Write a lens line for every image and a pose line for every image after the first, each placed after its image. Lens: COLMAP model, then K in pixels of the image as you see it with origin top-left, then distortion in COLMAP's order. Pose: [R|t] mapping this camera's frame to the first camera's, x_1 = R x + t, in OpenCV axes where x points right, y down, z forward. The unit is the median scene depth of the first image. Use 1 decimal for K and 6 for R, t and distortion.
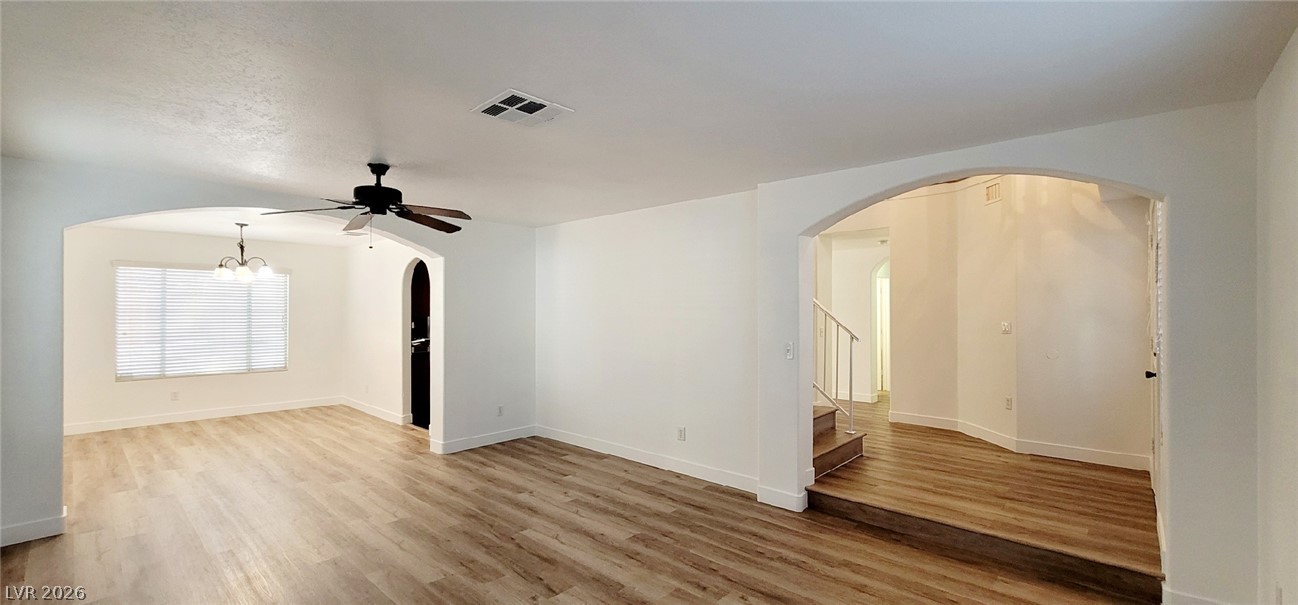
lens RADIAL K [[530.8, 0, 650.1], [0, 530.8, 306.5], [0, 0, 1]] dist [-0.008212, 0.000256]
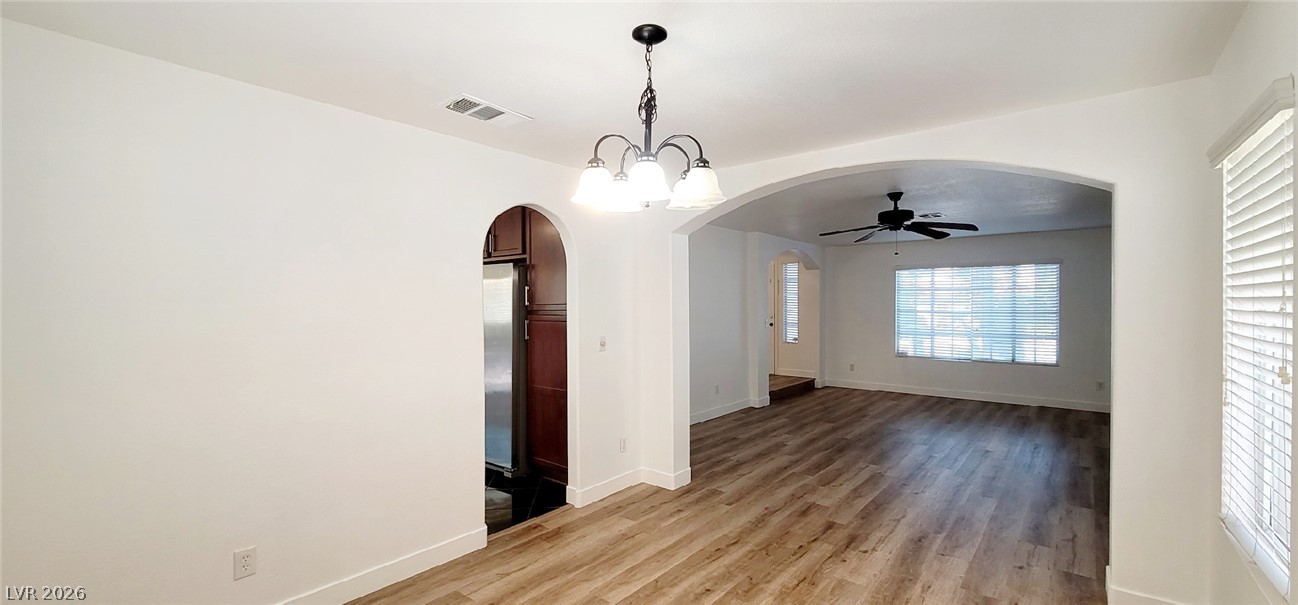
lens RADIAL K [[530.8, 0, 650.1], [0, 530.8, 306.5], [0, 0, 1]] dist [-0.008212, 0.000256]
pose [[-0.049522, -0.009412, 0.998729, -1.423535], [-0.004217, 0.999949, 0.009214, 0.007246], [-0.998764, -0.003755, -0.049559, 1.316407]]
